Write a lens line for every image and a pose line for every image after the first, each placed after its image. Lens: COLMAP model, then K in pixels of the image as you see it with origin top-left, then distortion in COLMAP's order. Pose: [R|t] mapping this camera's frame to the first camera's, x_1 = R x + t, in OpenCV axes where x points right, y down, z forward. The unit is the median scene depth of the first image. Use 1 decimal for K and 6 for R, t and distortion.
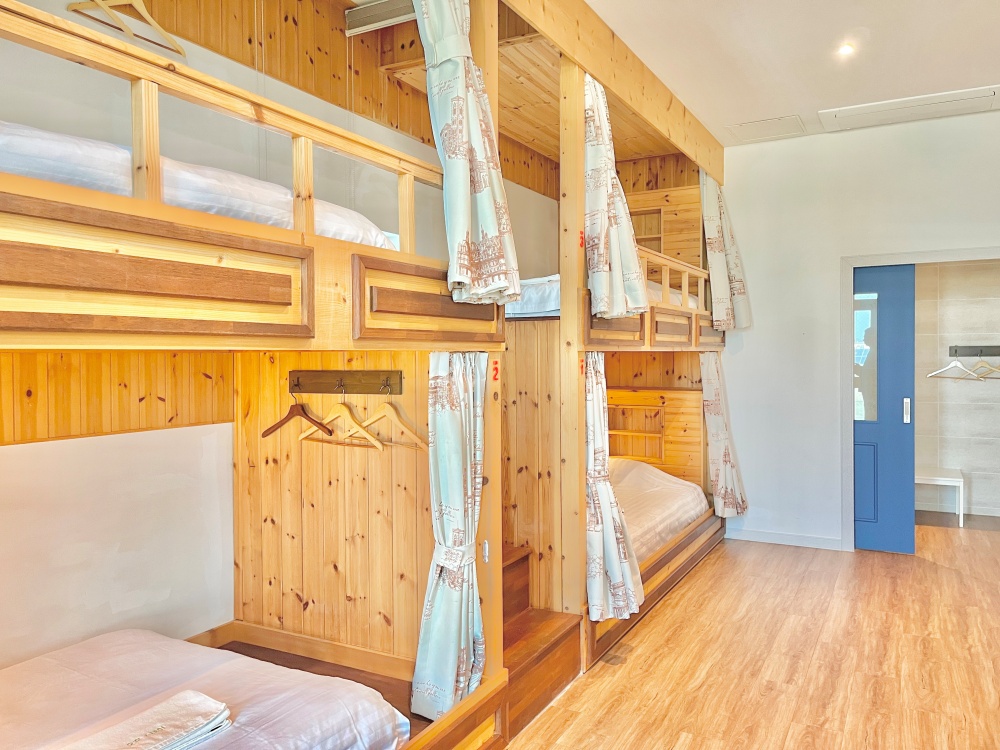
lens RADIAL K [[760.9, 0, 500.0], [0, 760.9, 375.0], [0, 0, 1]] dist [0.003623, 0.000931]
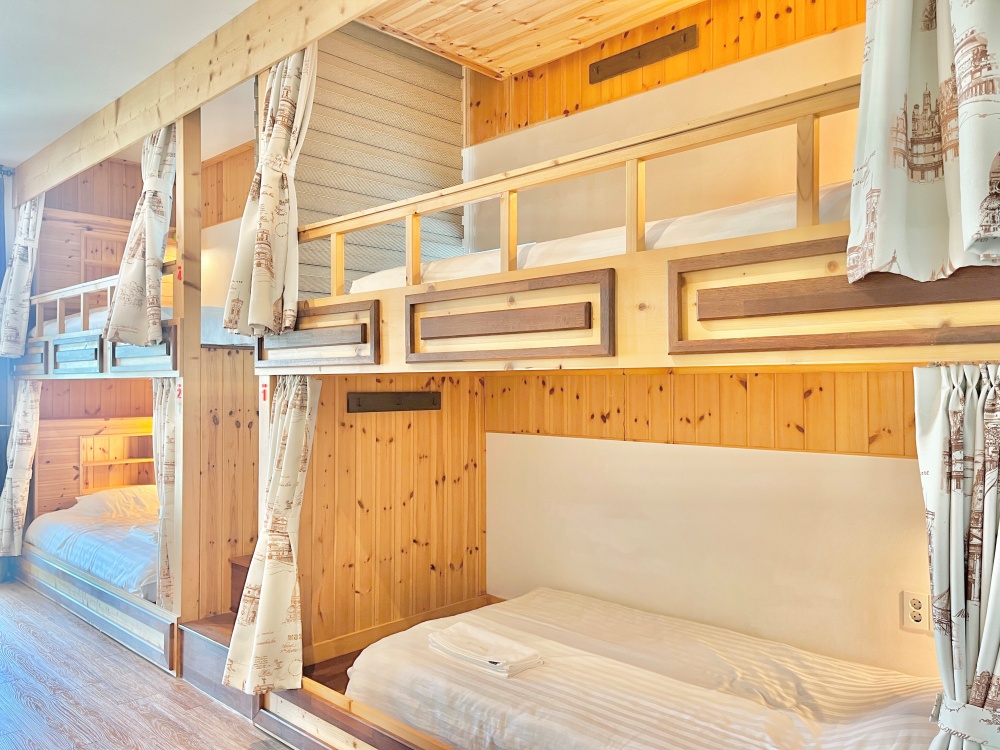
lens RADIAL K [[760.9, 0, 500.0], [0, 760.9, 375.0], [0, 0, 1]] dist [0.003623, 0.000931]
pose [[-0.265856, -0.001277, -0.964012, 0.890230], [-0.017615, 0.999839, 0.003533, -0.038216], [0.963852, 0.017920, -0.265836, 1.462577]]
